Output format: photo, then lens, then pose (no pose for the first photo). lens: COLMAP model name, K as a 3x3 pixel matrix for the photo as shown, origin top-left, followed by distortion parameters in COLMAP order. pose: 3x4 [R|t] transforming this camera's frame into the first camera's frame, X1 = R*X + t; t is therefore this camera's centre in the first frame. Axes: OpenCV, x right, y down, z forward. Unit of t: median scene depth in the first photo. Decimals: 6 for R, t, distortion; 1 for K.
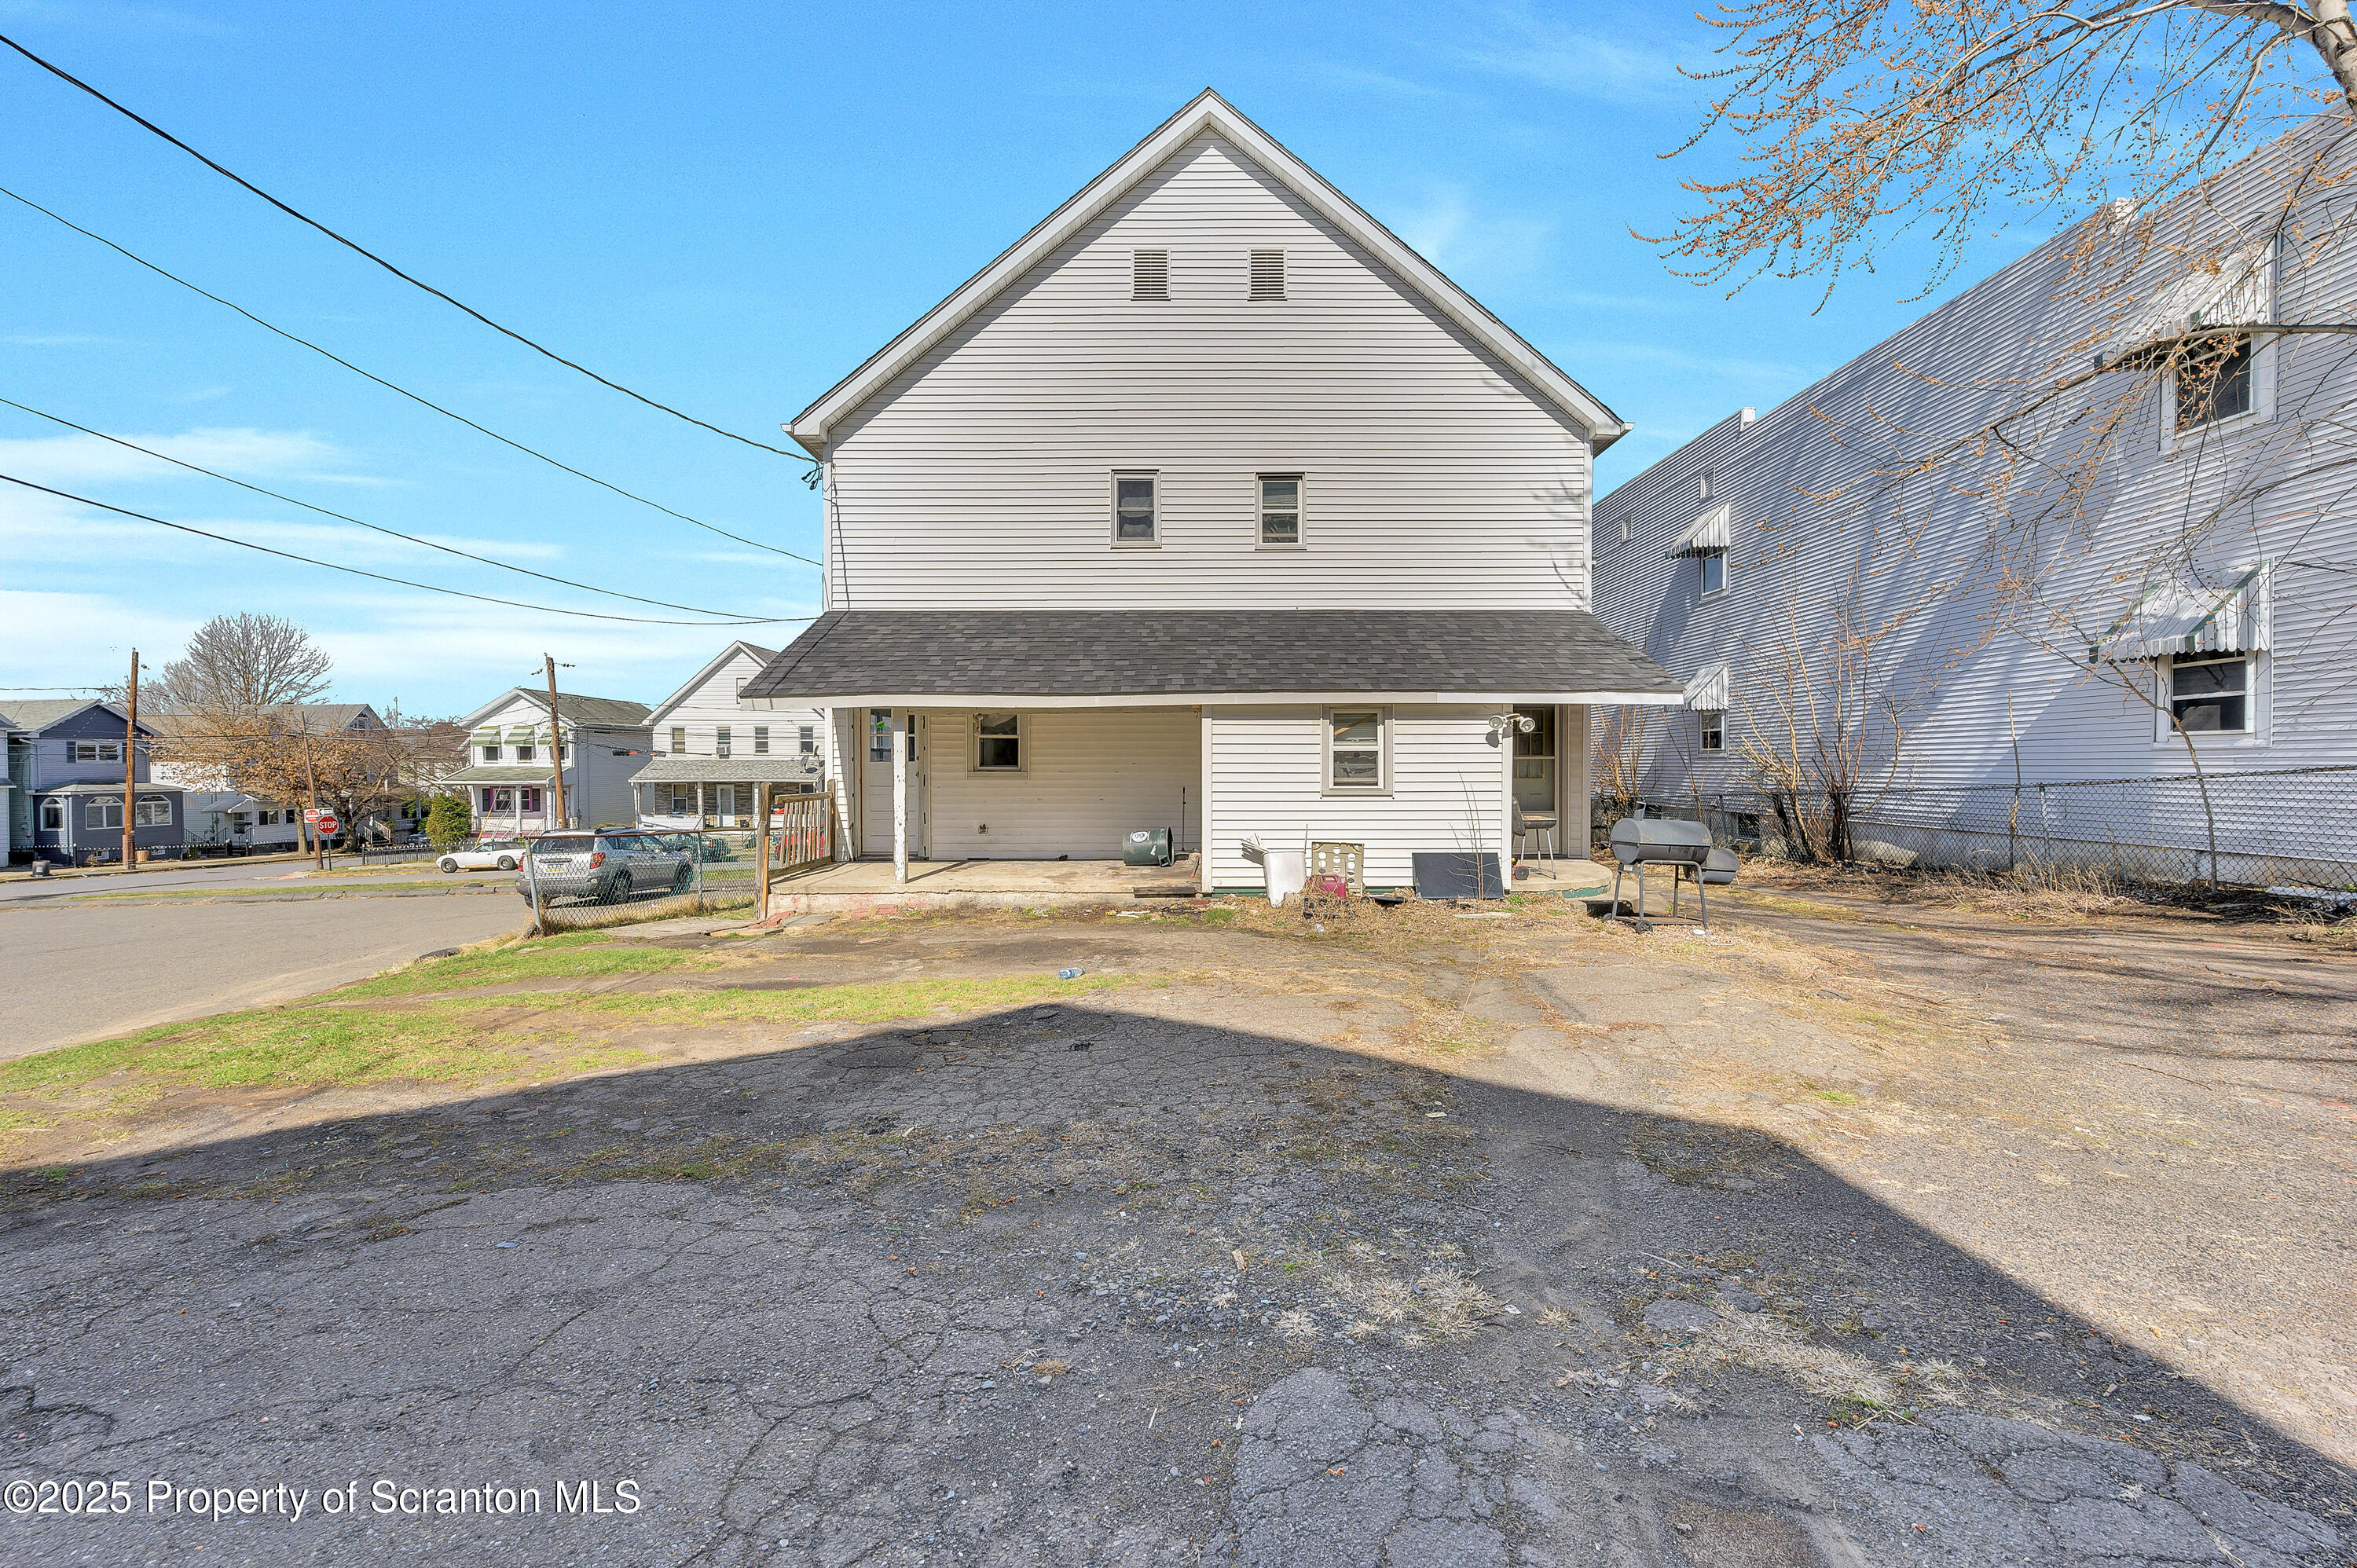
lens RADIAL K [[930.2, 0, 1168.9], [0, 930.2, 791.3], [0, 0, 1]] dist [-0.002589, 0.000483]
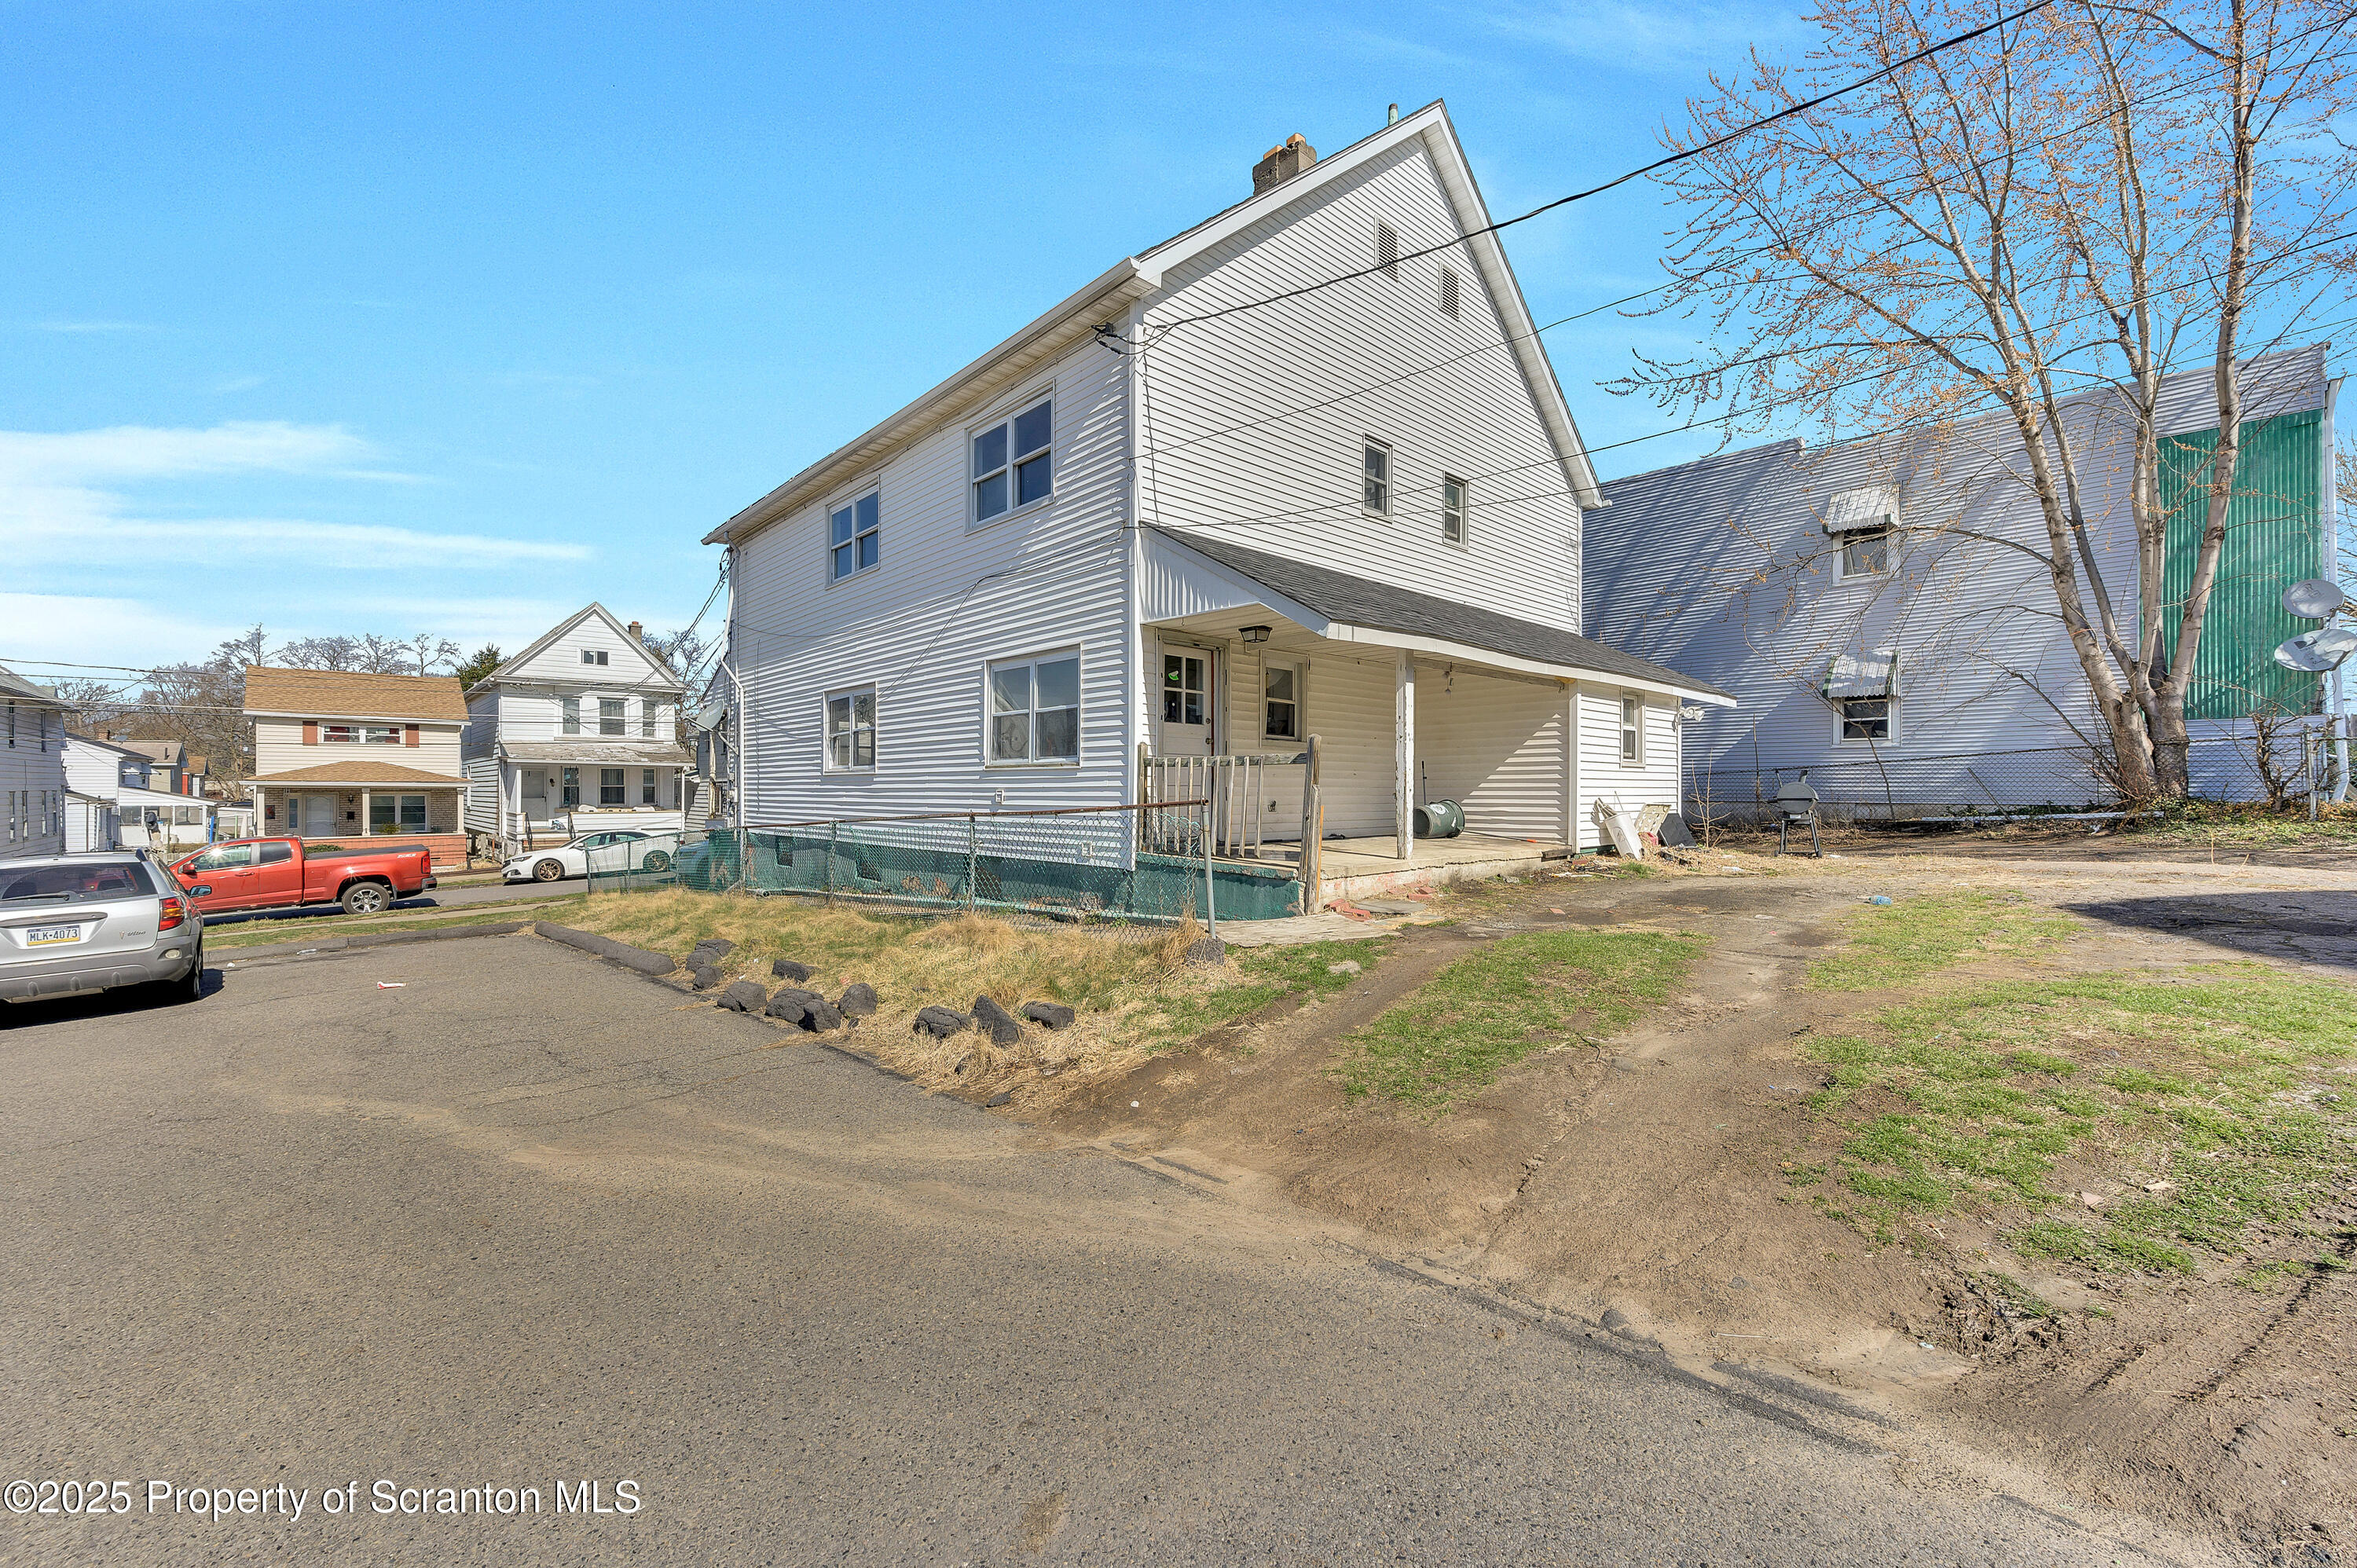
lens RADIAL K [[930.2, 0, 1172.1], [0, 930.2, 782.4], [0, 0, 1]] dist [-0.002589, 0.000483]
pose [[0.732227, 0.007211, 0.681022, -0.878218], [0.012709, 0.999625, -0.024248, 0.038592], [-0.680942, 0.026411, 0.731861, 0.445152]]
